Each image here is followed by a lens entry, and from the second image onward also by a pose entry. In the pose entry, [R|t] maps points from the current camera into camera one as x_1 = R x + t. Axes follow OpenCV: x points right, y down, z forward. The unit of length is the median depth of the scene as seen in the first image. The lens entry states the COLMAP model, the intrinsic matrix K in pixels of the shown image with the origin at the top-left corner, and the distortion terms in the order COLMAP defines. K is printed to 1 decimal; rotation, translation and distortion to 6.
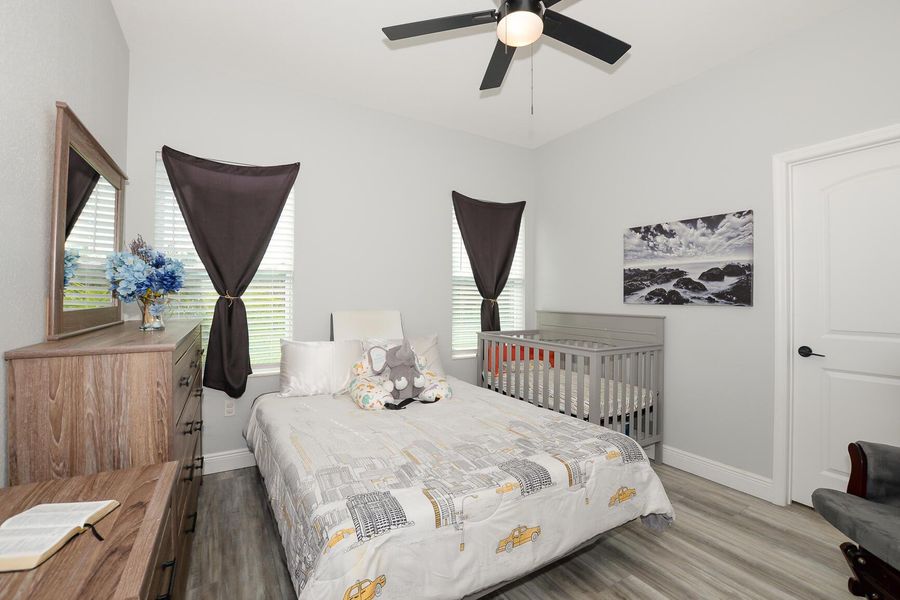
lens RADIAL K [[406.4, 0, 451.9], [0, 406.4, 305.3], [0, 0, 1]] dist [-0.028408, 0.000998]
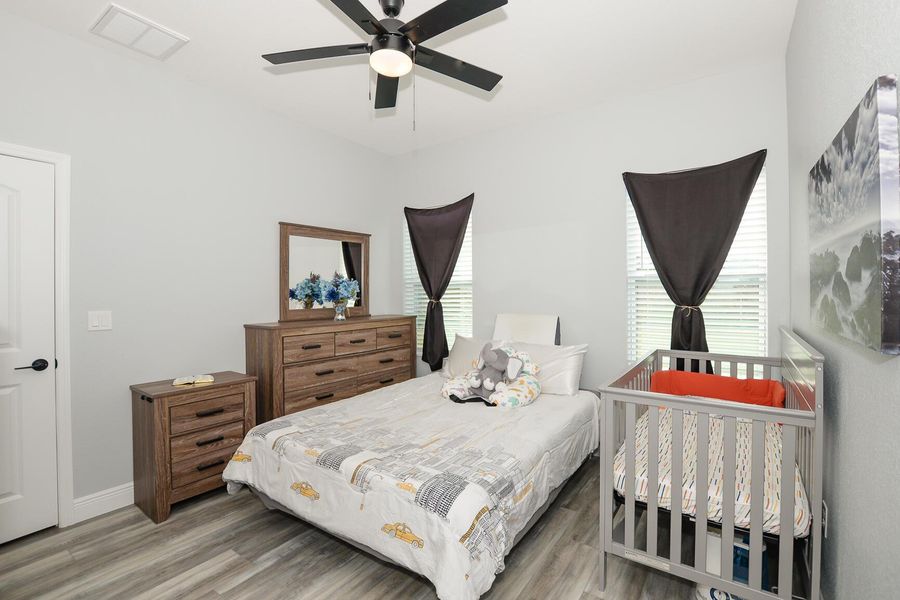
lens RADIAL K [[406.4, 0, 454.8], [0, 406.4, 295.3], [0, 0, 1]] dist [-0.028408, 0.000998]
pose [[0.413079, -0.011962, -0.910617, 0.768325], [-0.027602, 0.999290, -0.025648, -0.005201], [0.910277, 0.035730, 0.412455, 0.467137]]
